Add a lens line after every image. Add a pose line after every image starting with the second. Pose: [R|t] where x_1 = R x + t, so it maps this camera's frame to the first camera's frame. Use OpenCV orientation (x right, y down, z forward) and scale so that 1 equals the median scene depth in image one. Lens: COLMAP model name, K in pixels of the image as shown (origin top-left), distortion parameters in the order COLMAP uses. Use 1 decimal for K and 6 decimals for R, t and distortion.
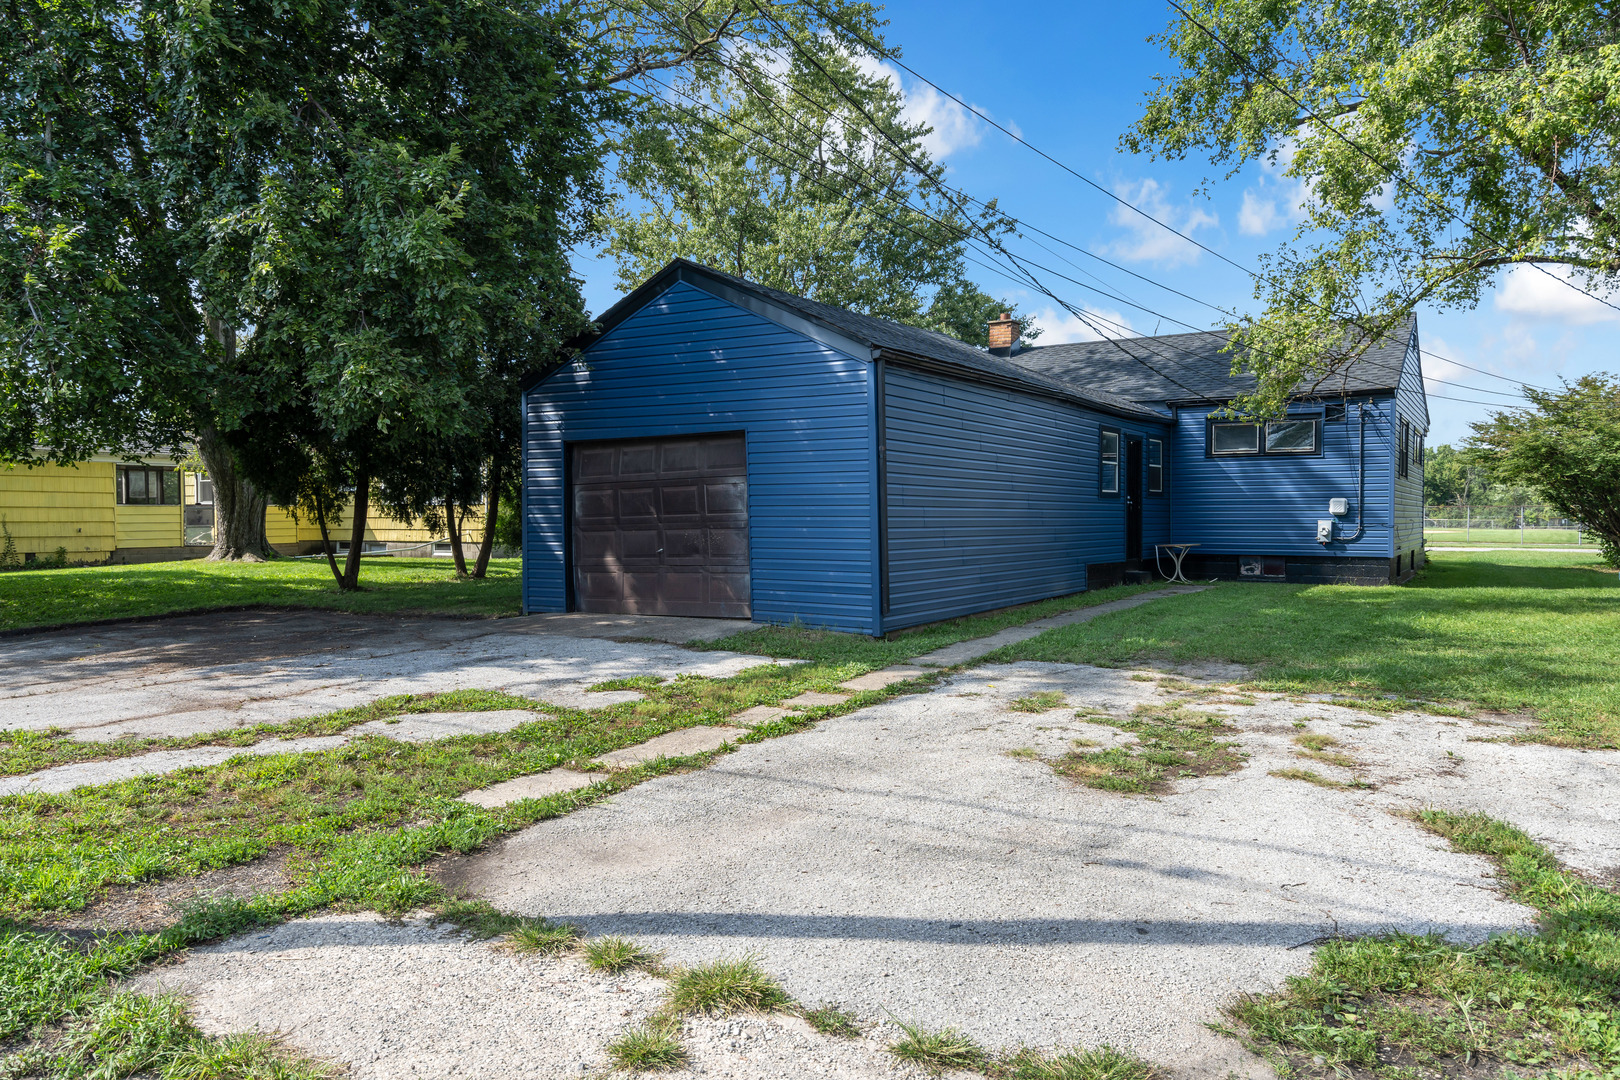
lens RADIAL K [[1115.6, 0, 810.0], [0, 1115.6, 540.0], [0, 0, 1]] dist [0.002493, 0.004078]
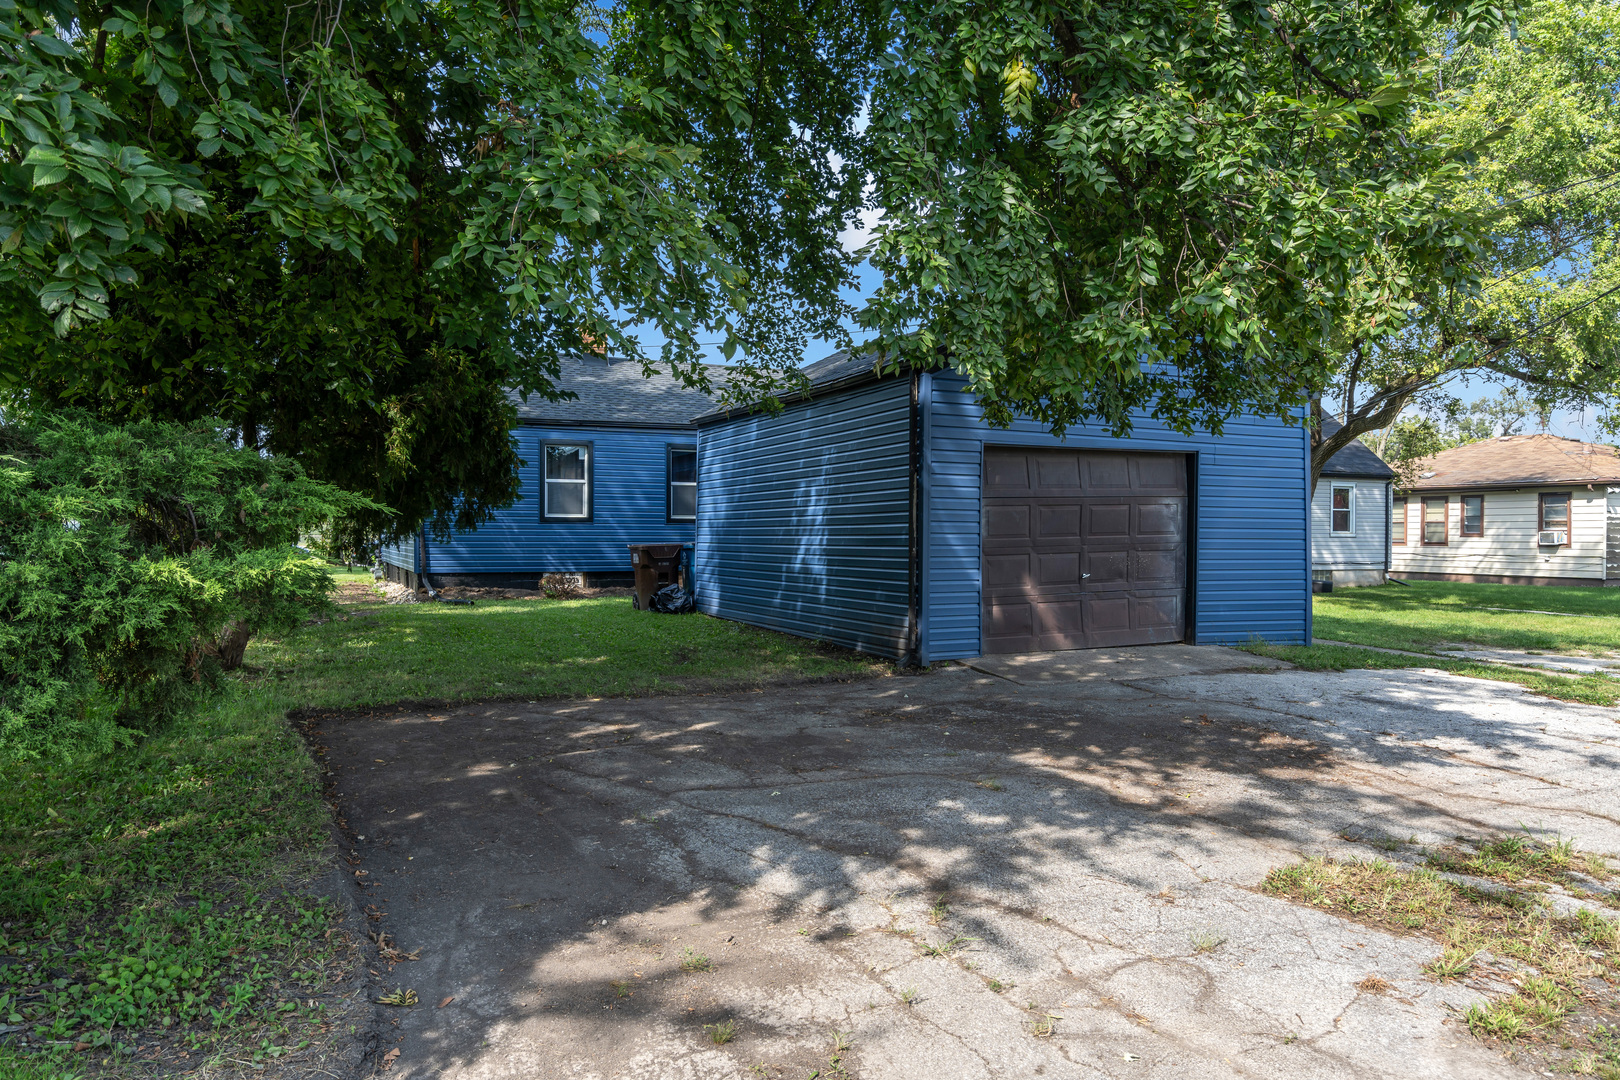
lens RADIAL K [[1115.6, 0, 810.0], [0, 1115.6, 540.0], [0, 0, 1]] dist [0.002493, 0.004078]
pose [[0.552660, 0.005279, 0.833390, -0.633027], [0.011854, 0.999829, -0.014195, -0.005782], [-0.833323, 0.017724, 0.552503, 0.435764]]
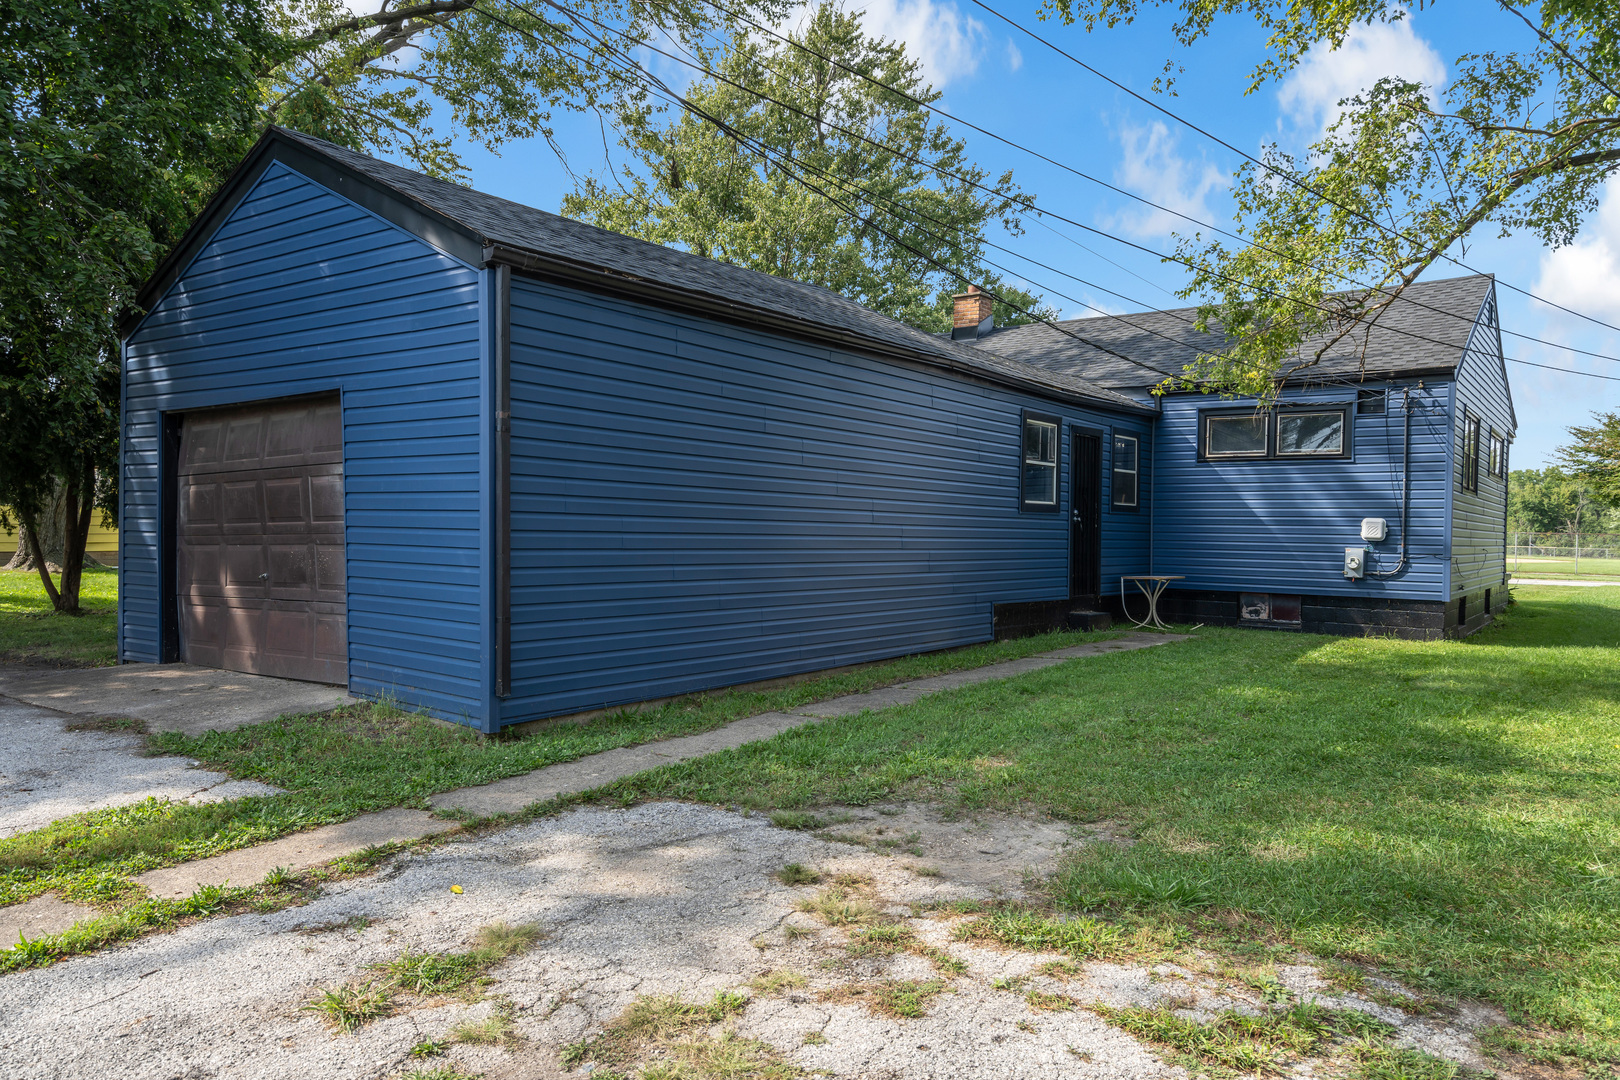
lens RADIAL K [[1115.6, 0, 810.0], [0, 1115.6, 540.0], [0, 0, 1]] dist [0.002493, 0.004078]
pose [[0.997251, 0.018832, -0.071664, 0.148618], [-0.019781, 0.999726, -0.012550, -0.006239], [0.071408, 0.013933, 0.997350, 0.230275]]
